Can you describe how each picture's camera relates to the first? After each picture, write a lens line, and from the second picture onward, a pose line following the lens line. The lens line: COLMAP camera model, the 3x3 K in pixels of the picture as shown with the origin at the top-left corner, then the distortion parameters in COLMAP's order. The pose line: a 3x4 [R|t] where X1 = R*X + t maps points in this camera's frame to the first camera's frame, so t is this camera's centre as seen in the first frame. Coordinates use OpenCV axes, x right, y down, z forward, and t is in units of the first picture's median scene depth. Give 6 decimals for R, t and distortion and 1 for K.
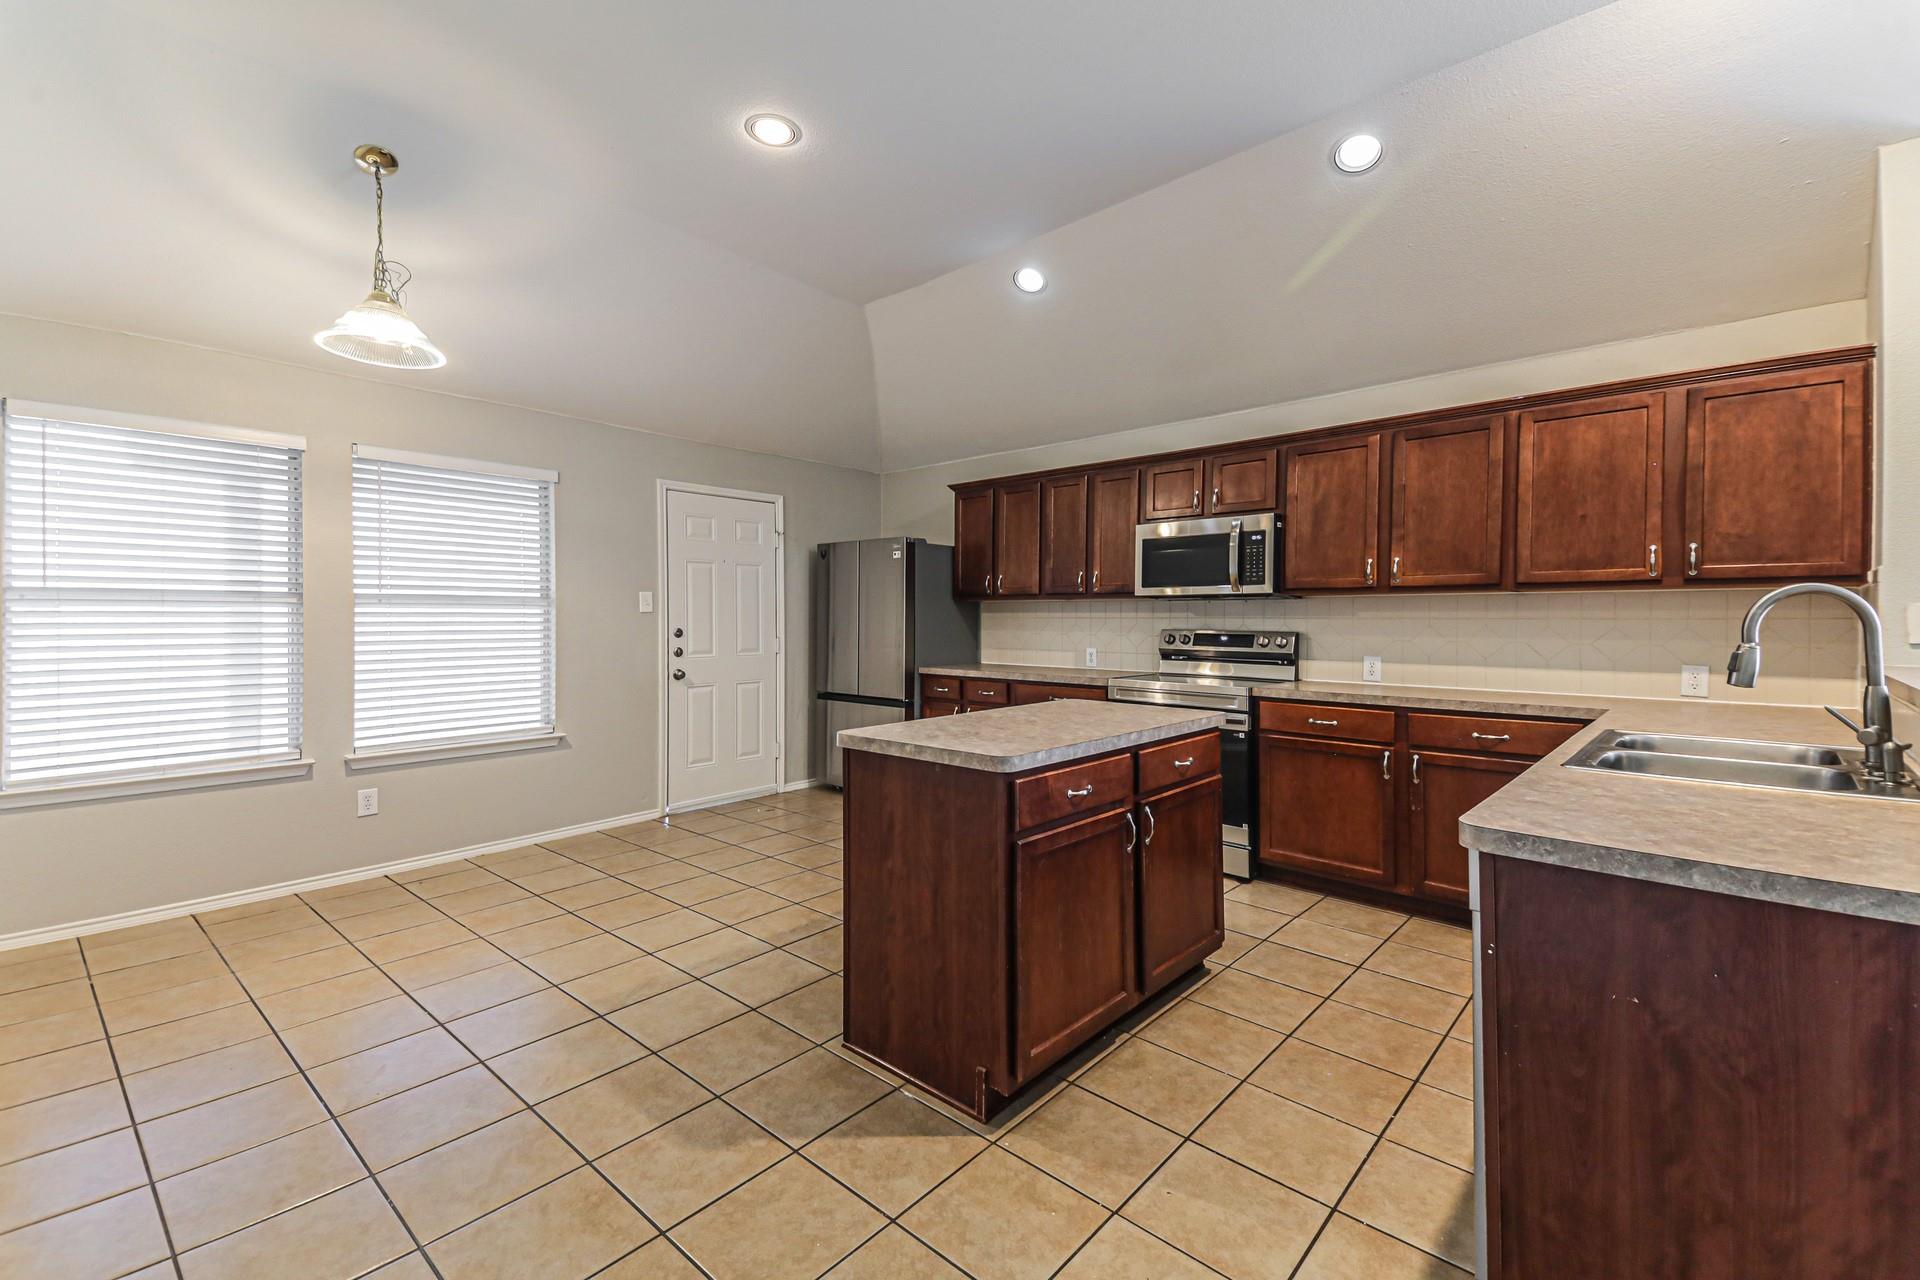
lens RADIAL K [[809.7, 0, 932.3], [0, 809.7, 620.9], [0, 0, 1]] dist [0.085860, -0.000140]
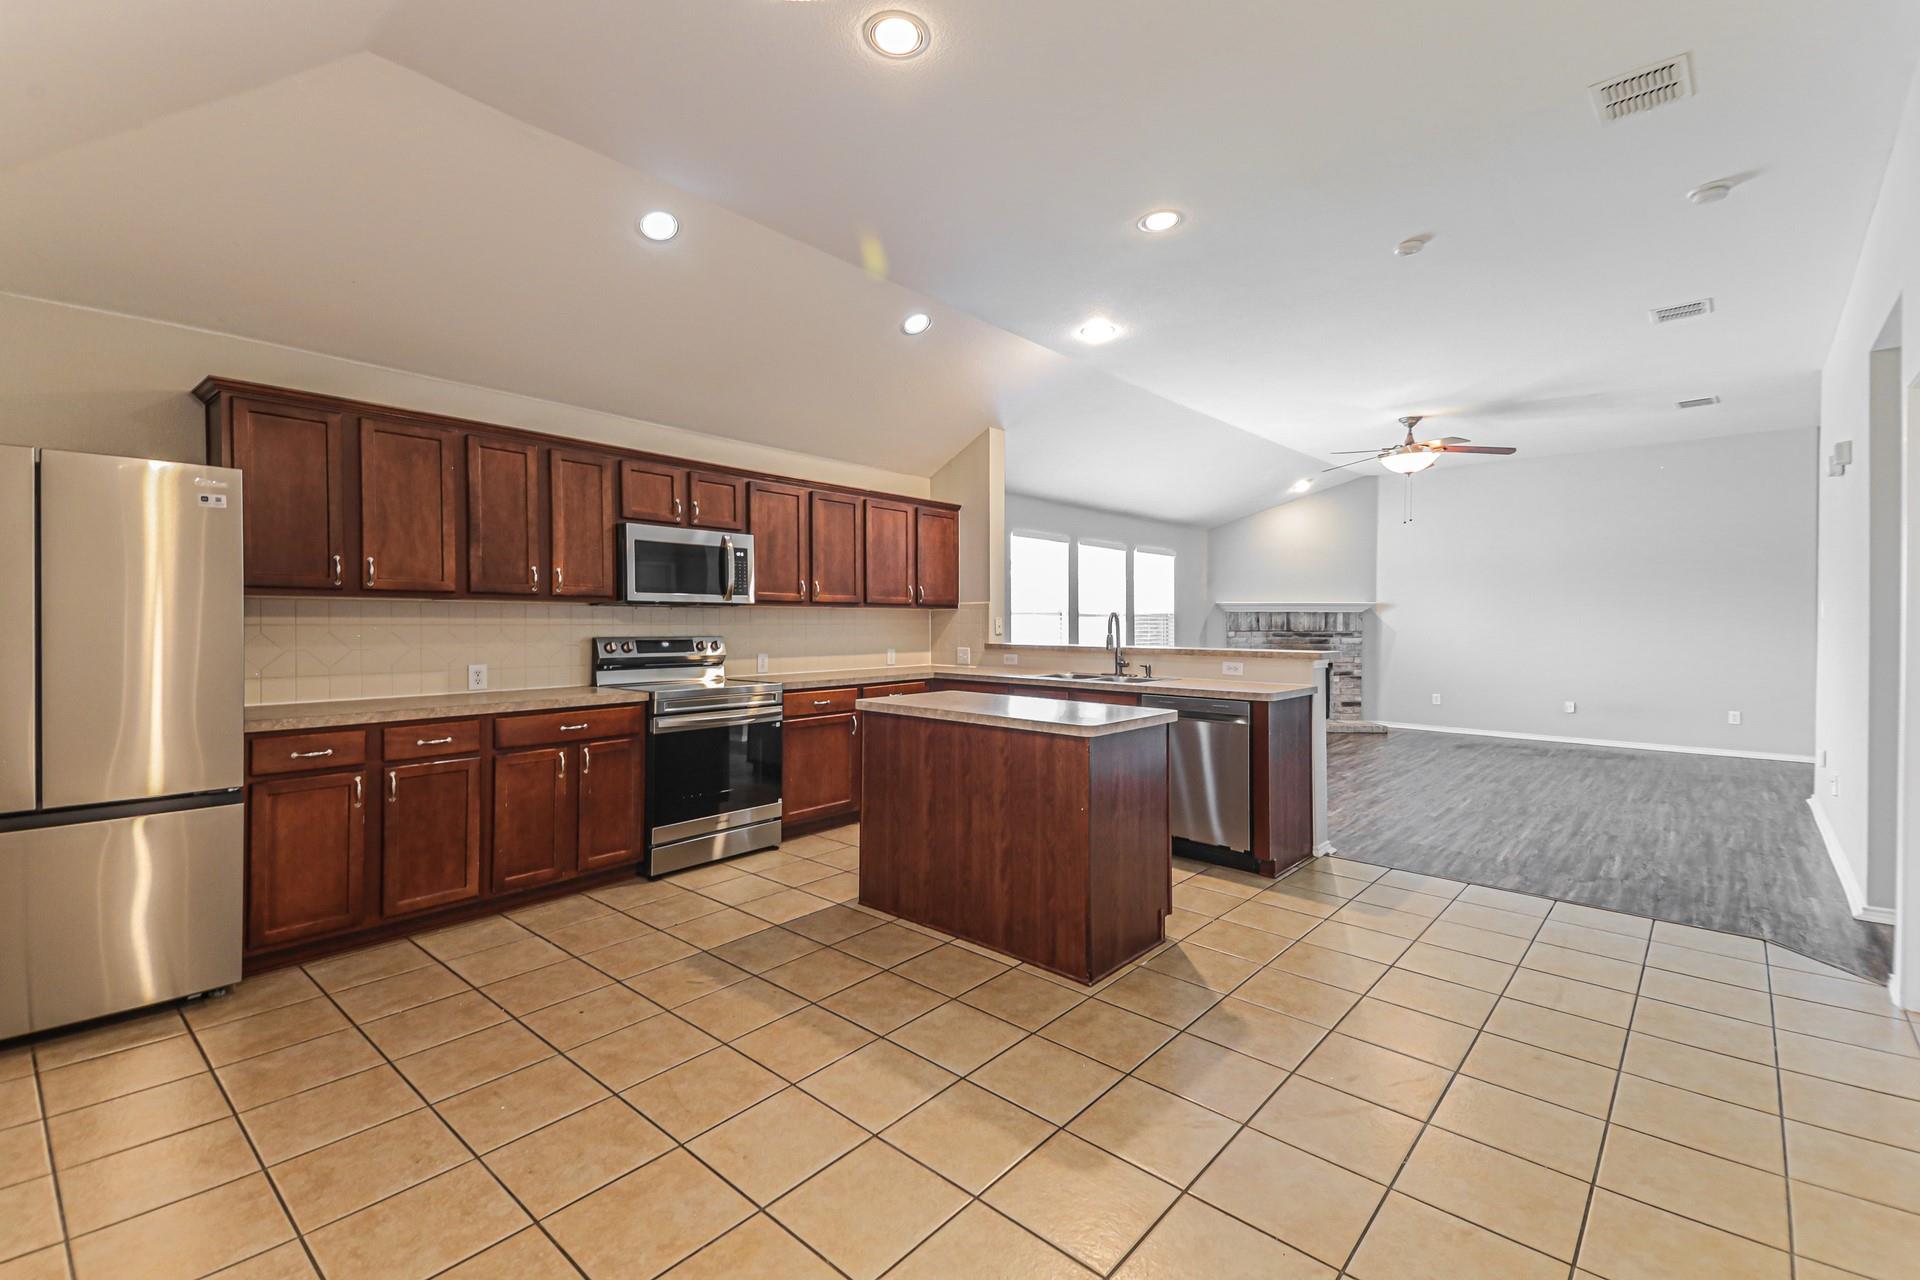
lens RADIAL K [[854.3, 0, 939.9], [0, 854.3, 628.5], [0, 0, 1]] dist [0.063844, -0.000238]
pose [[-0.019803, -0.007866, 0.999773, -0.841977], [0.004216, 0.999960, 0.007951, -0.006810], [-0.999795, 0.004372, -0.019769, 0.779211]]
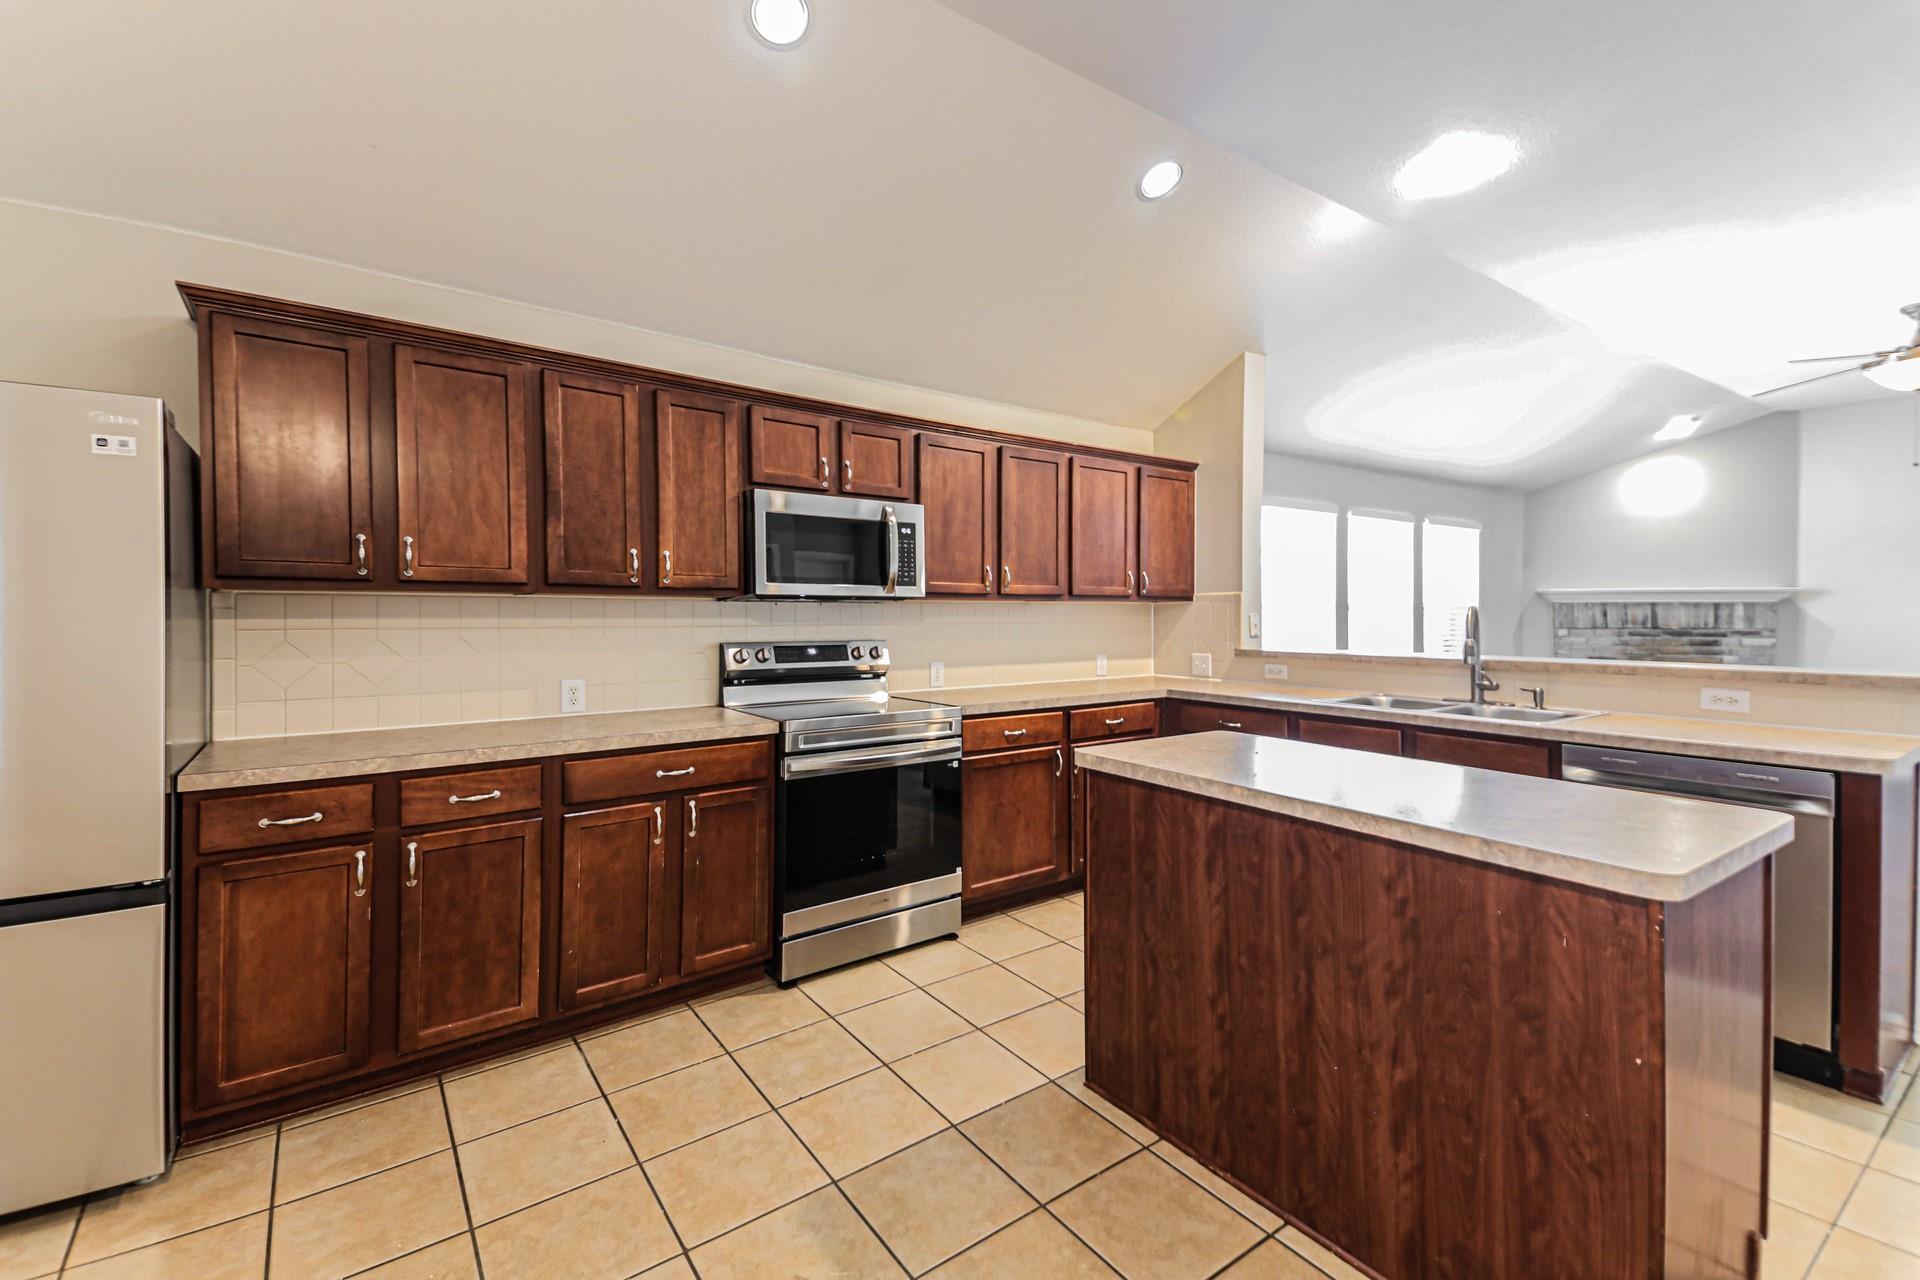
lens RADIAL K [[809.7, 0, 932.3], [0, 809.7, 620.9], [0, 0, 1]] dist [0.085860, -0.000140]
pose [[0.202465, -0.007772, 0.979259, -0.443187], [0.006804, 0.999956, 0.006530, -0.014029], [-0.979266, 0.005341, 0.202509, 0.839601]]
